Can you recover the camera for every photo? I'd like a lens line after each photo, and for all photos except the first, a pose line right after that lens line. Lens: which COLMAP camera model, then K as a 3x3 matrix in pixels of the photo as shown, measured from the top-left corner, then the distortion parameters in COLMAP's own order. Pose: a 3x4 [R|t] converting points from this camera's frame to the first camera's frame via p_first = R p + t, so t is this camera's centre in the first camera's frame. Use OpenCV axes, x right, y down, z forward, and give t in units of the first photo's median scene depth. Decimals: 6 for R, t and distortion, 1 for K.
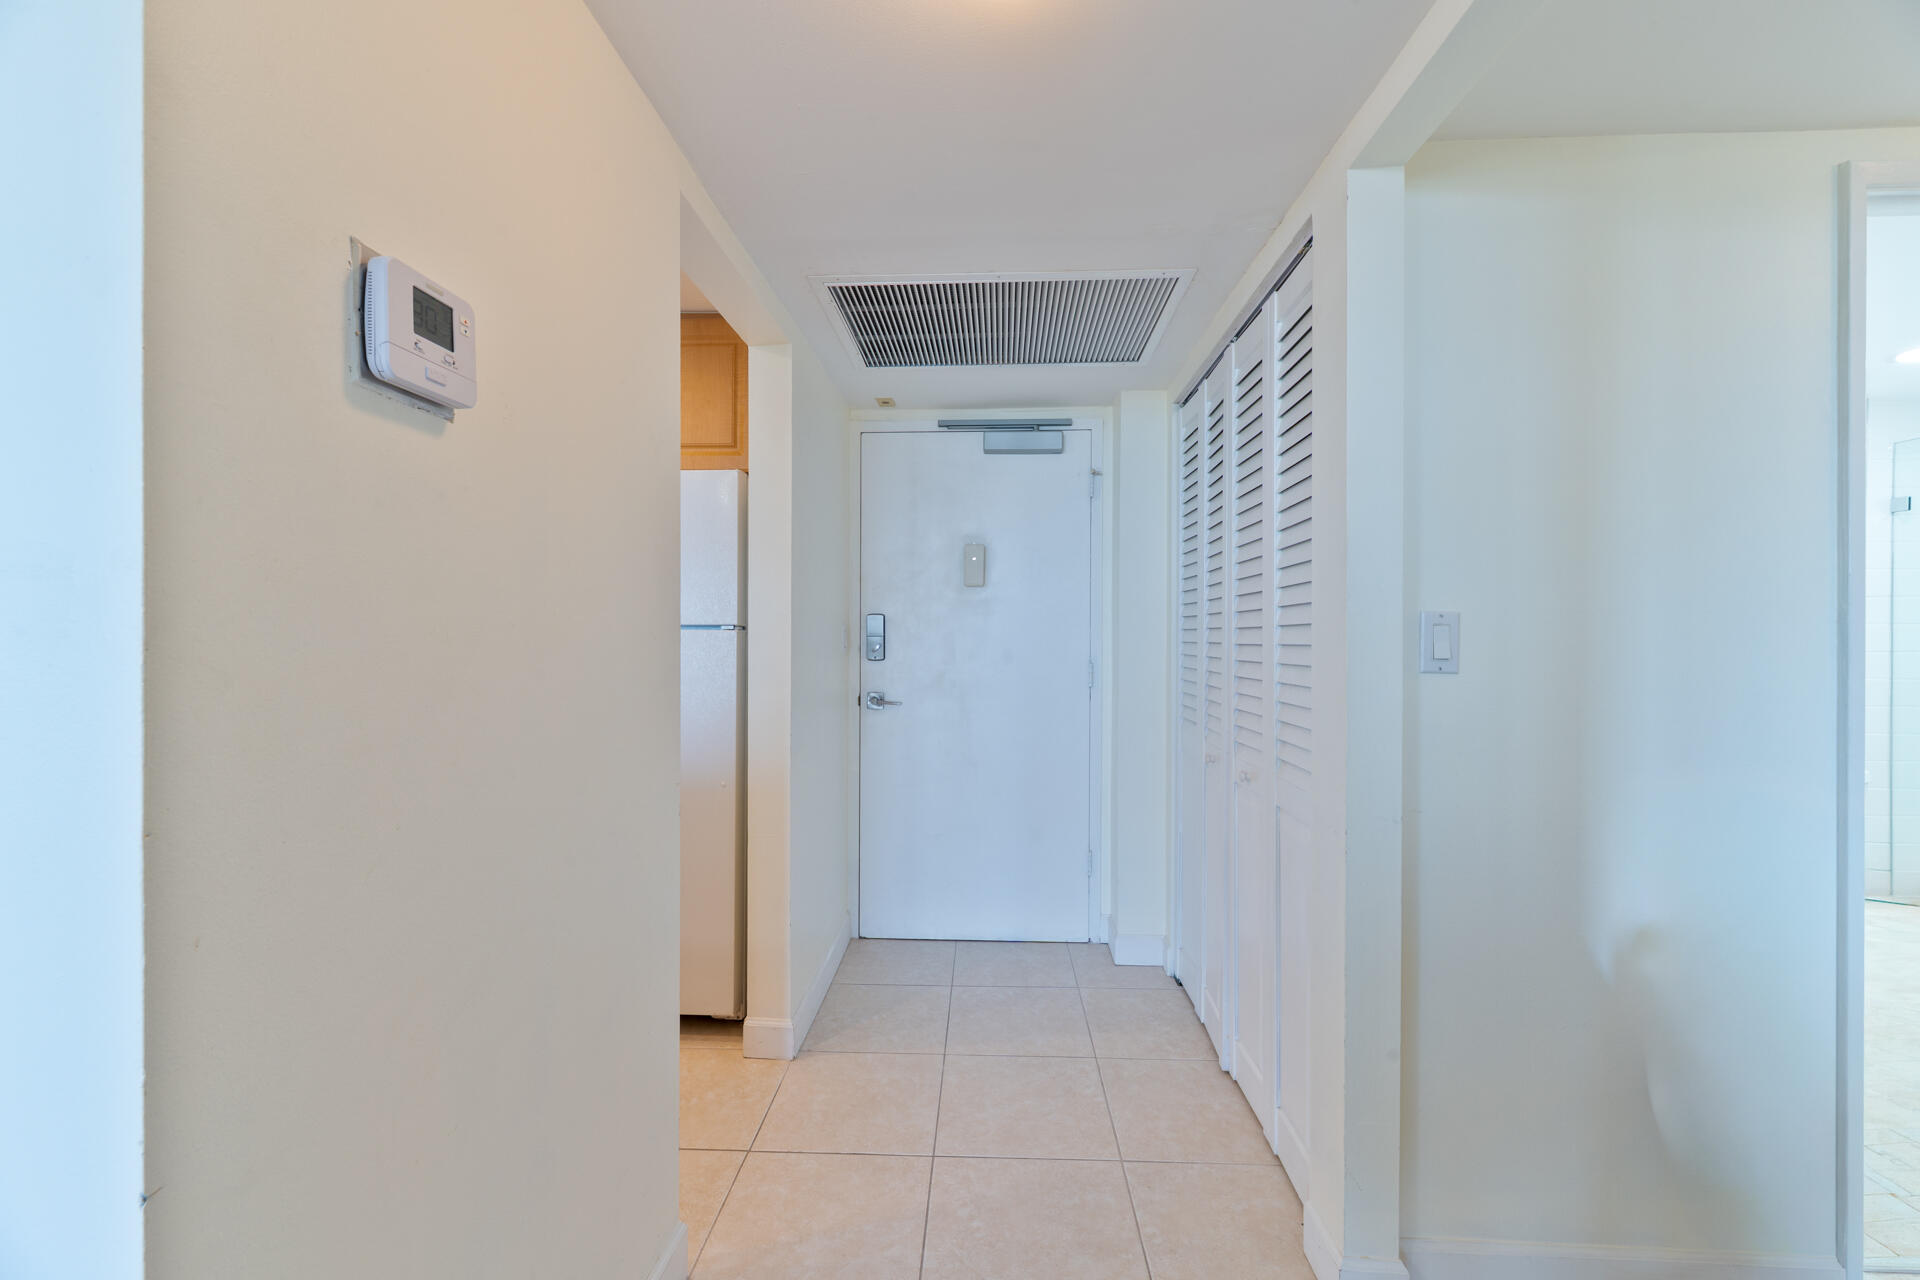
lens RADIAL K [[762.0, 0, 960.0], [0, 762.0, 640.0], [0, 0, 1]] dist [0.001047, 0.000196]
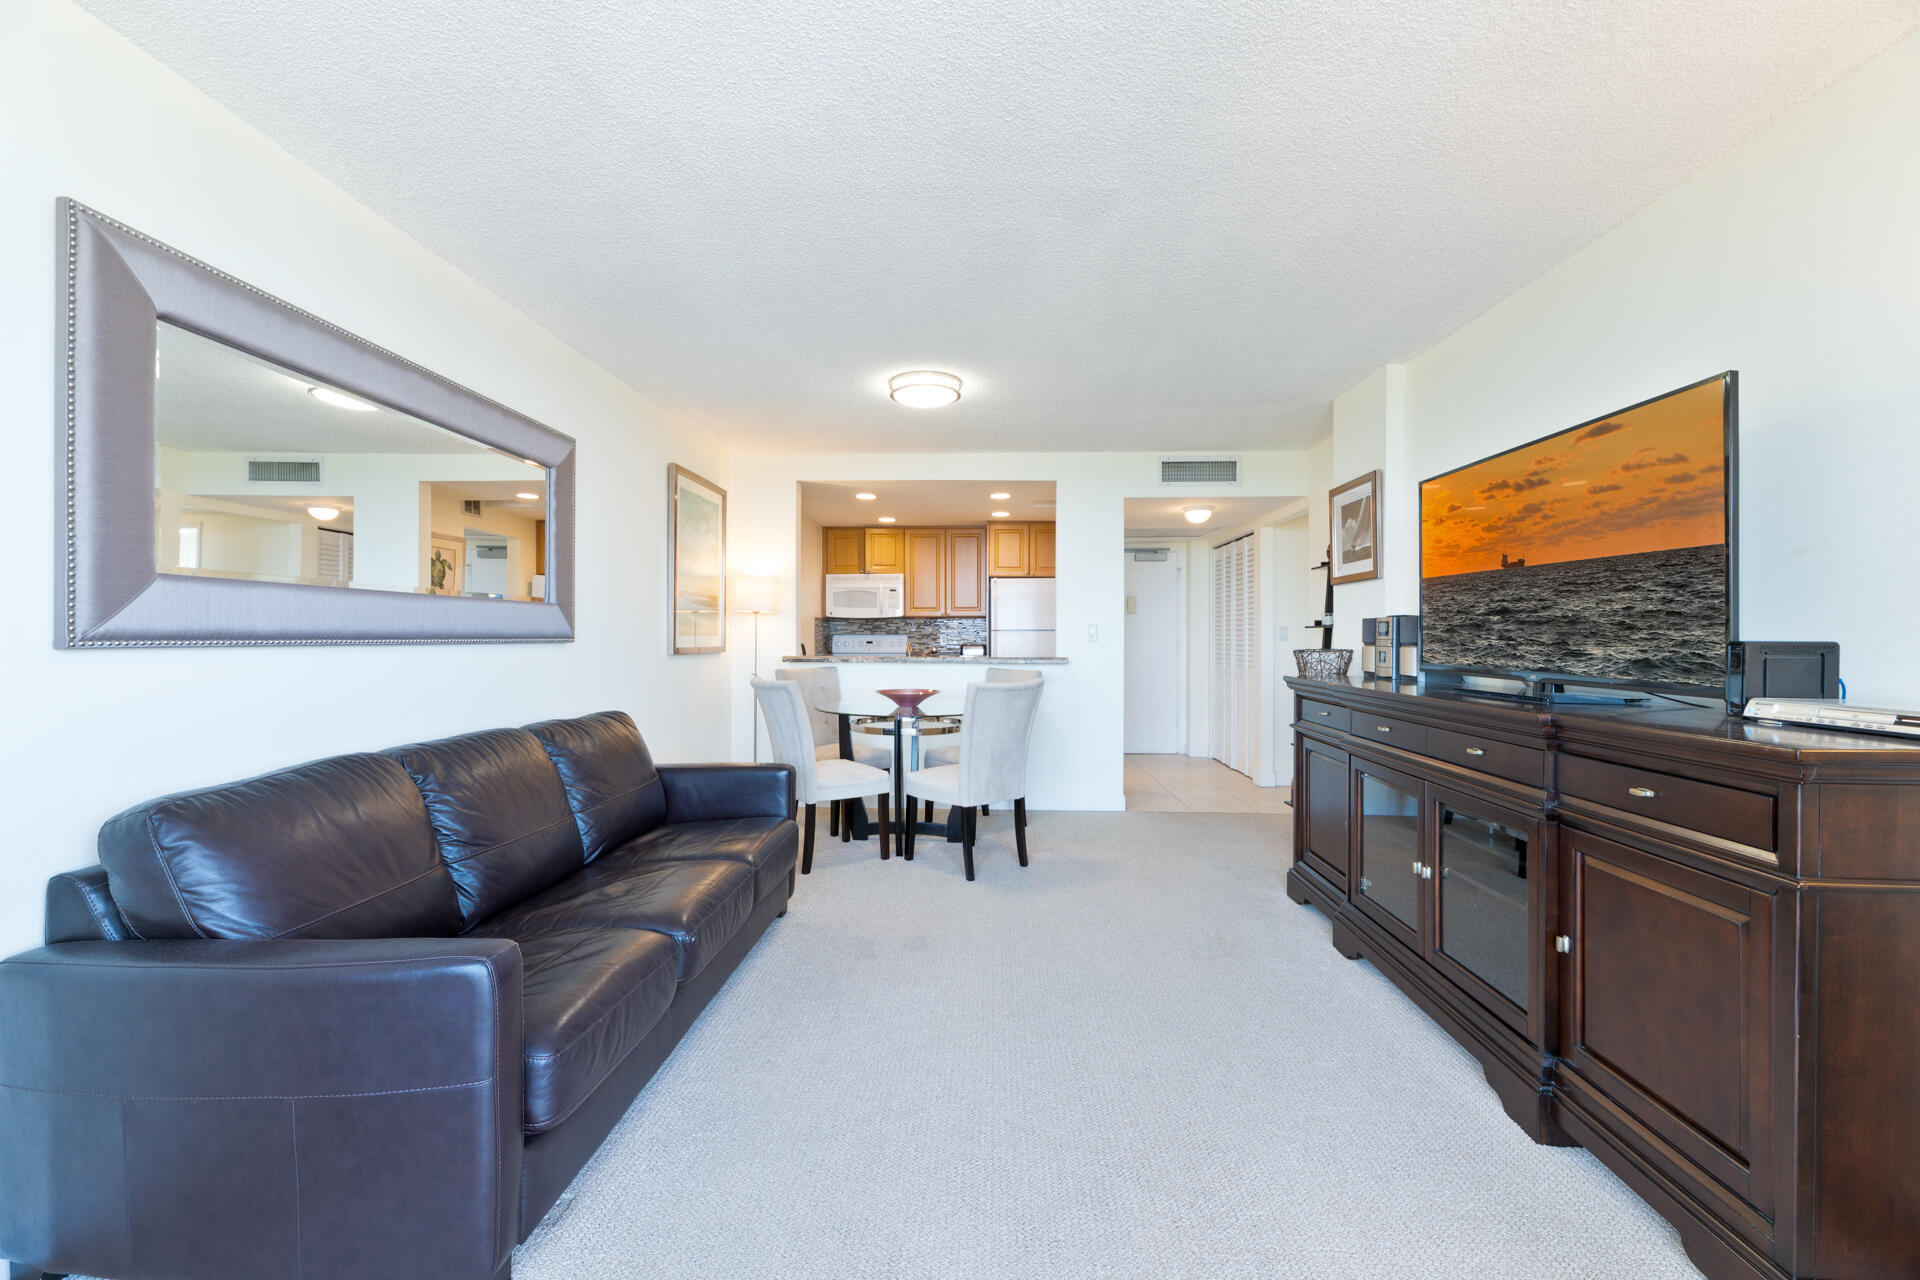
lens RADIAL K [[762.0, 0, 960.0], [0, 762.0, 640.0], [0, 0, 1]] dist [0.001047, 0.000196]
pose [[0.999915, 0.000525, -0.013054, -0.536989], [-0.000543, 0.999999, -0.001377, 0.022165], [0.013054, 0.001384, 0.999914, -1.597134]]
